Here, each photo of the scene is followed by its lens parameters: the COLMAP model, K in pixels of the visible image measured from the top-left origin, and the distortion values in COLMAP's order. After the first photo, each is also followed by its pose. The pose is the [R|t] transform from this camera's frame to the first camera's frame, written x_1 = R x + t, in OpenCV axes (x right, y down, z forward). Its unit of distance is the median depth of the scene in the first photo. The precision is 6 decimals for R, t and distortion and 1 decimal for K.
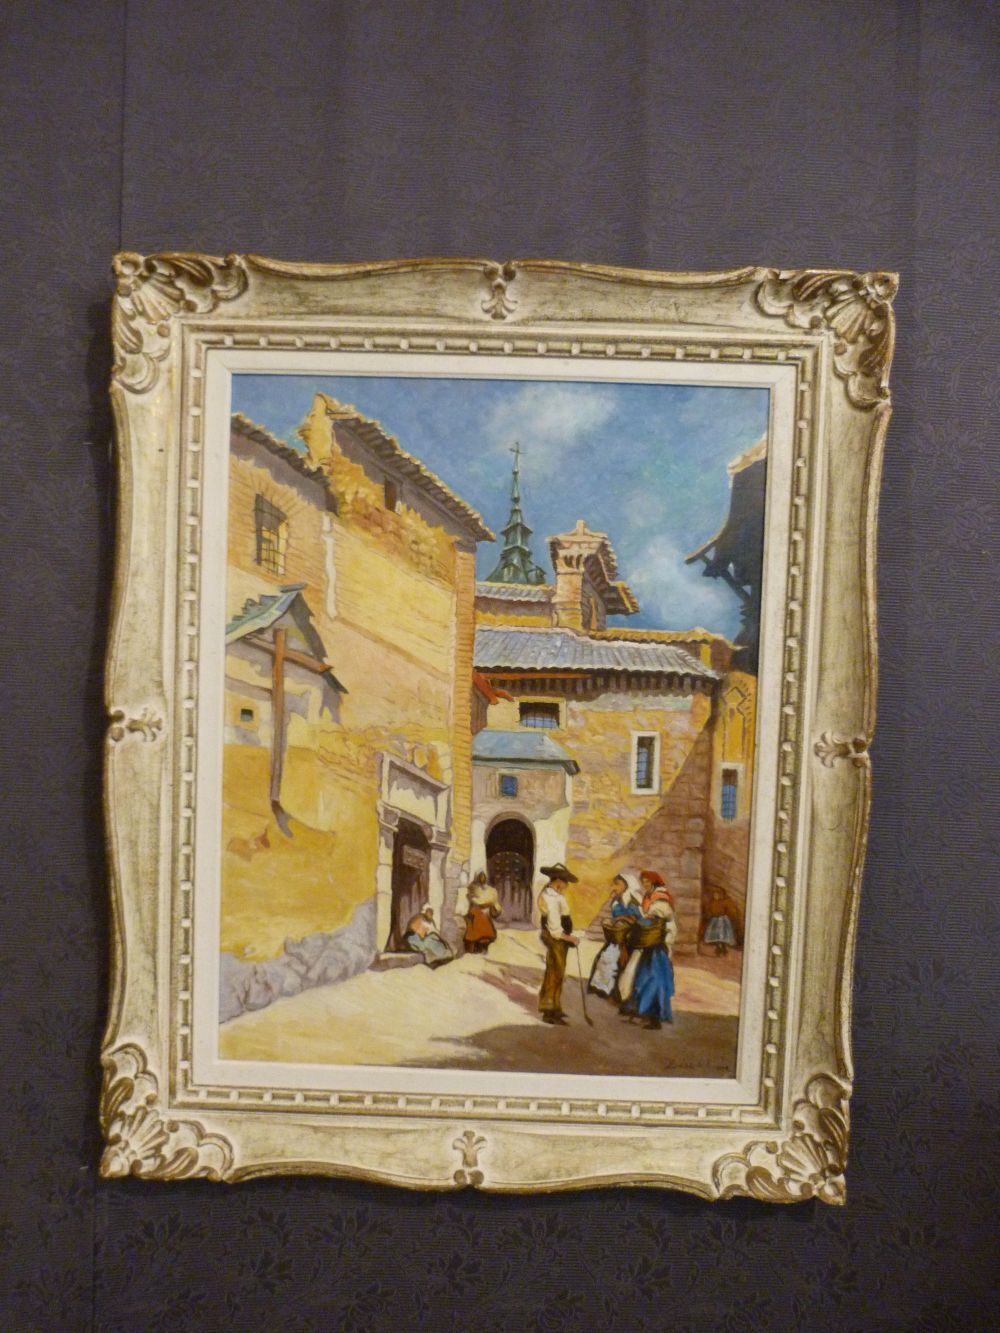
lens RADIAL K [[977.8, 0, 502.0], [0, 977.8, 665.7], [0, 0, 1]] dist [-0.048434, 0.028001]
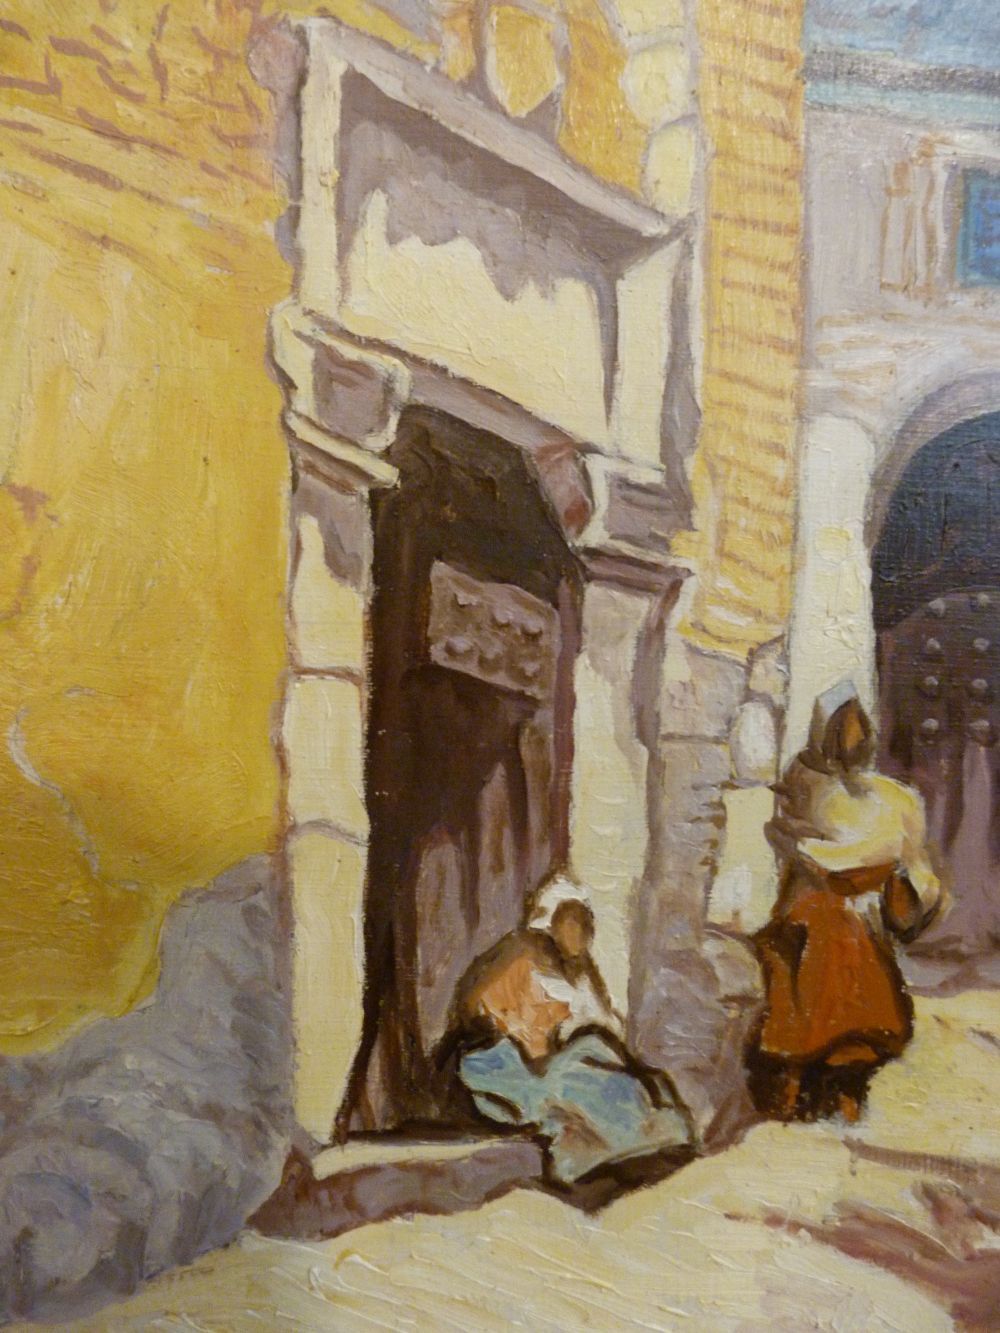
lens RADIAL K [[977.8, 0, 503.2], [0, 977.8, 672.6], [0, 0, 1]] dist [-0.048434, 0.028001]
pose [[0.997120, -0.018145, 0.073633, -0.101803], [0.014002, 0.998311, 0.056391, 0.195747], [-0.074532, -0.055198, 0.995690, 0.824790]]
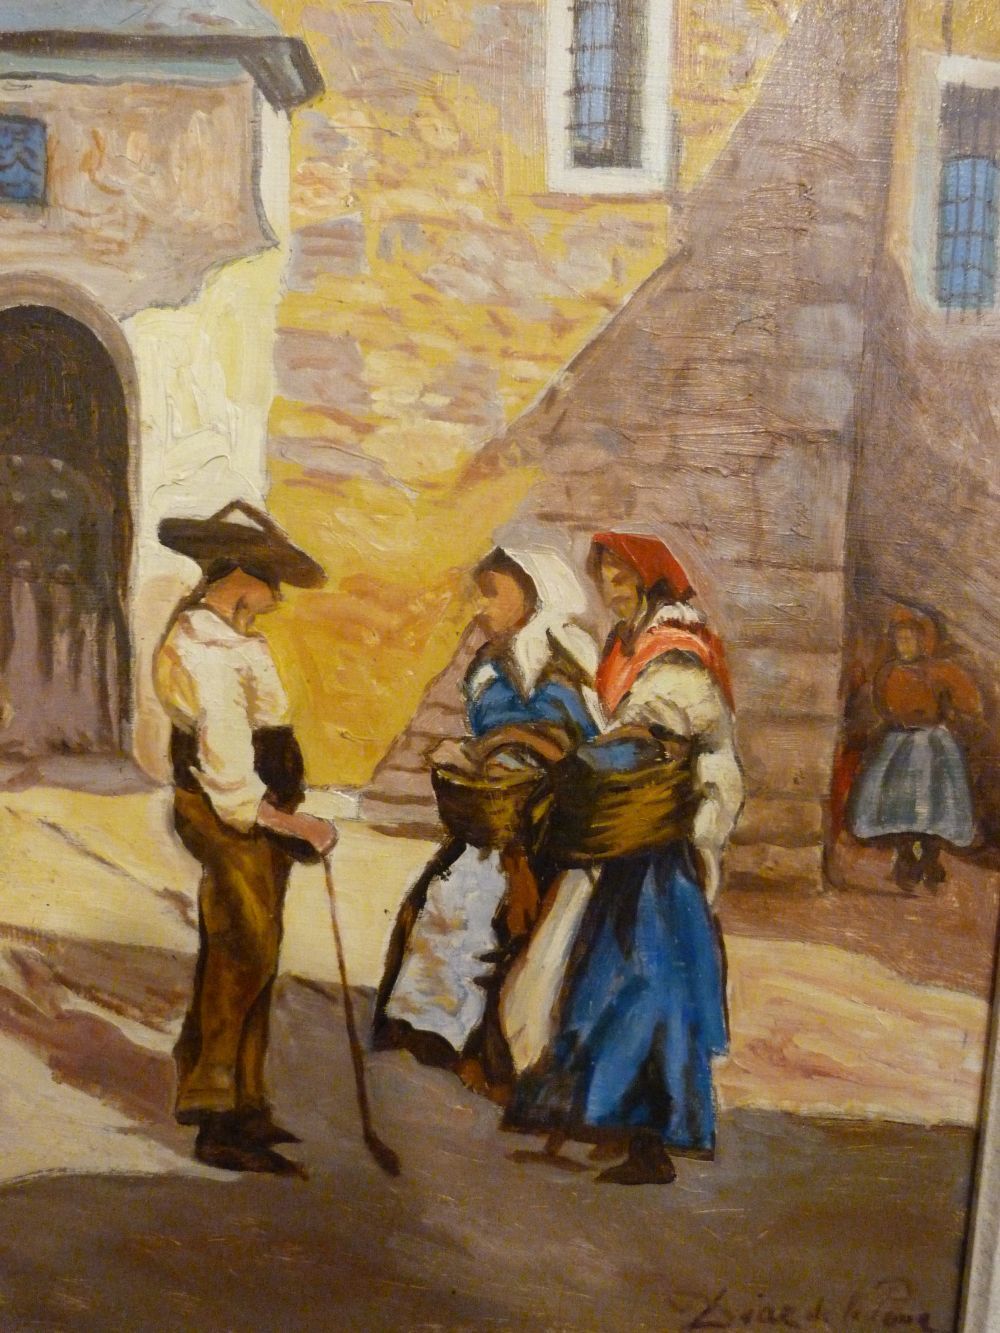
lens RADIAL K [[977.8, 0, 476.2], [0, 977.8, 656.9], [0, 0, 1]] dist [-0.048434, 0.028001]
pose [[0.999637, -0.006593, 0.026127, 0.109142], [0.005211, 0.998600, 0.052630, 0.228799], [-0.026437, -0.052475, 0.998272, 0.770340]]
